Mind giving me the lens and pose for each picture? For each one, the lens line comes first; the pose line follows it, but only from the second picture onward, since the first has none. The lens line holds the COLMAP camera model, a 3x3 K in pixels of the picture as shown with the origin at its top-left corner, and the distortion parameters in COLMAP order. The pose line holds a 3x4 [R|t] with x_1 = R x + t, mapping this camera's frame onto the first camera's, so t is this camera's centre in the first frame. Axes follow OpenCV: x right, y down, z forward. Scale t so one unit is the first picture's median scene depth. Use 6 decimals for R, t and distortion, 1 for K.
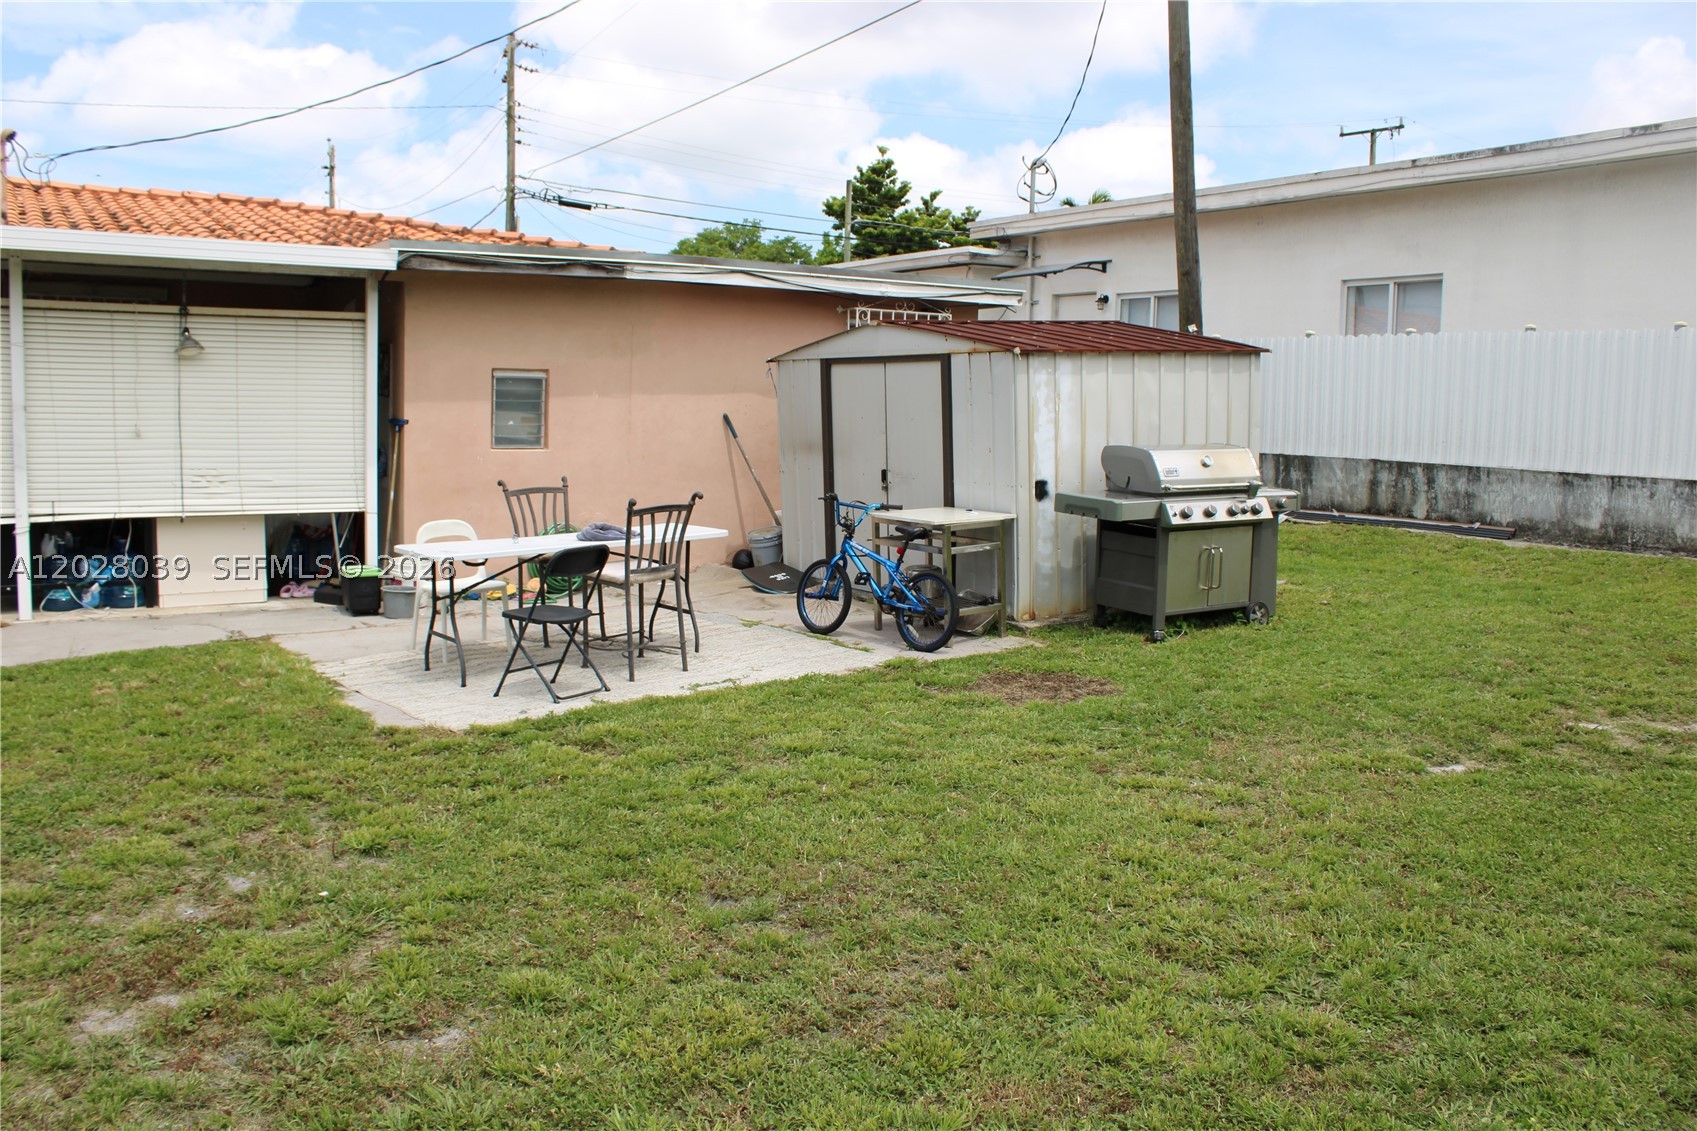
lens RADIAL K [[1398.6, 0, 837.5], [0, 1398.6, 555.4], [0, 0, 1]] dist [-0.137210, 0.095021]
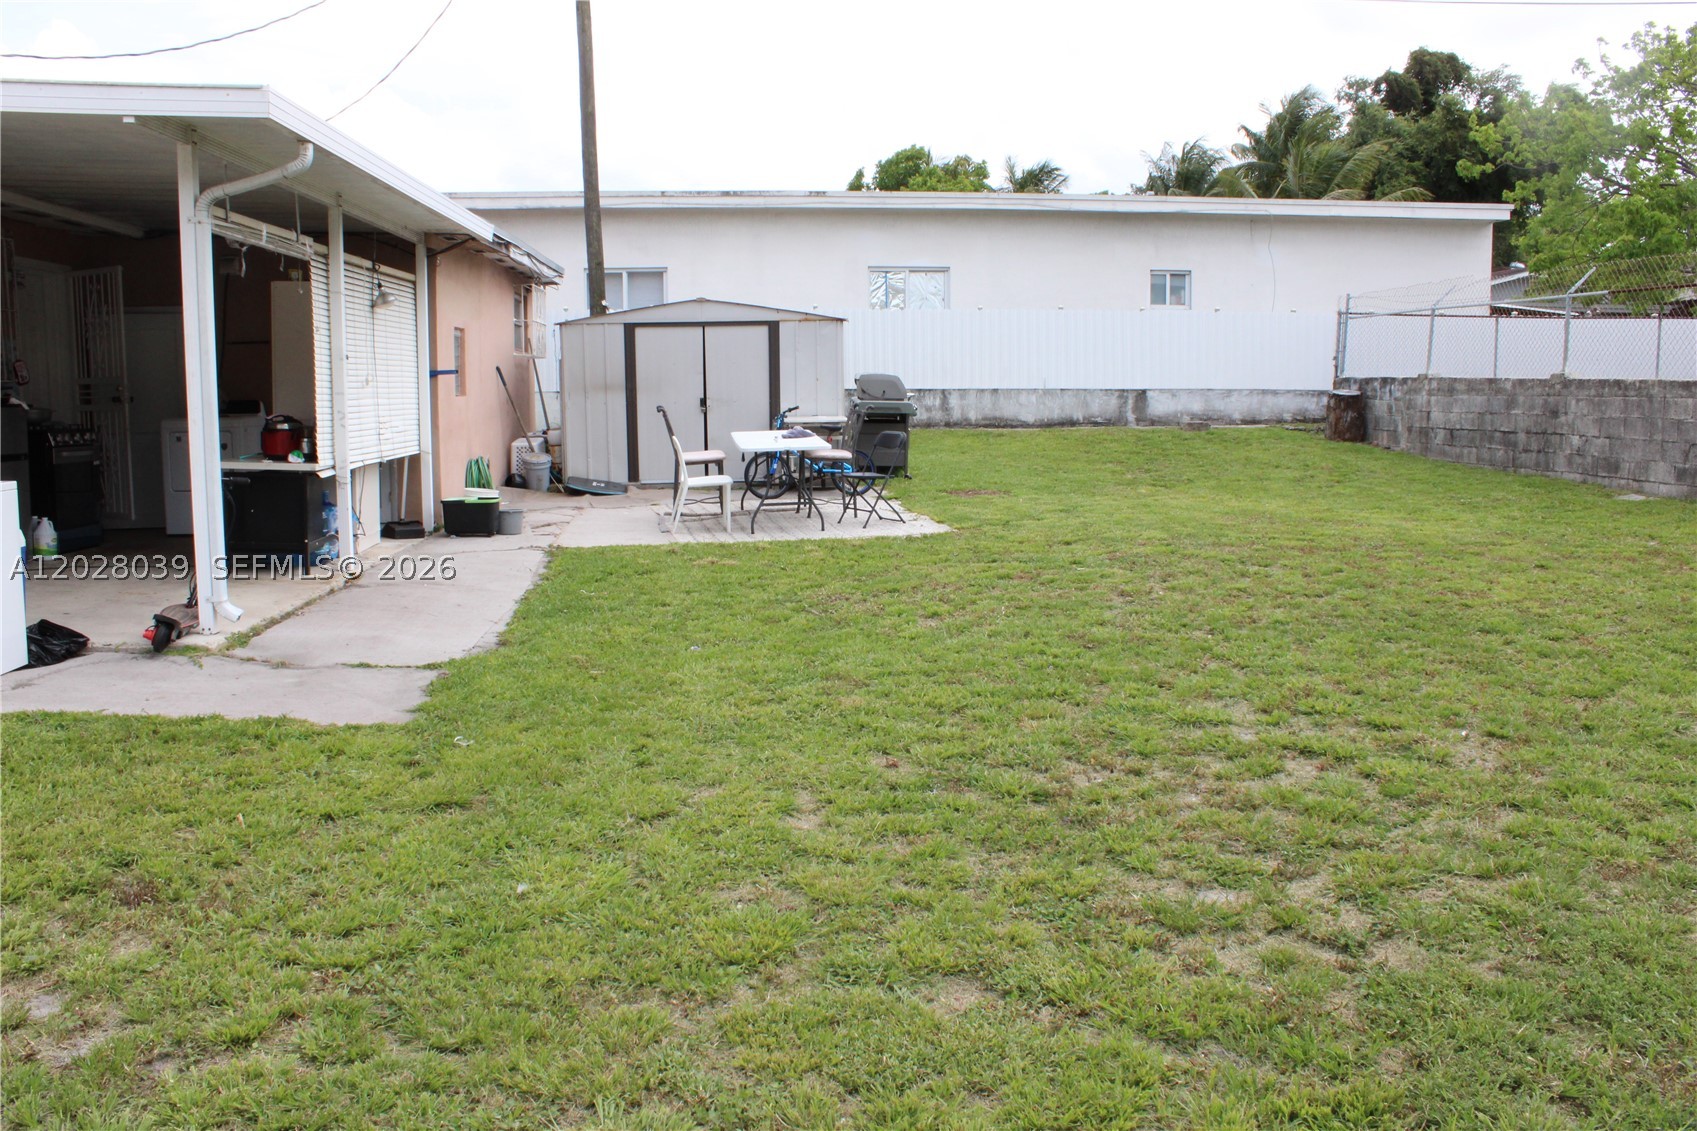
lens RADIAL K [[1398.6, 0, 848.7], [0, 1398.6, 561.8], [0, 0, 1]] dist [-0.137210, 0.095021]
pose [[0.464380, -0.133740, 0.875480, -1.004864], [0.110297, 0.989570, 0.092664, -0.008915], [-0.878741, 0.053531, 0.474287, 0.143576]]
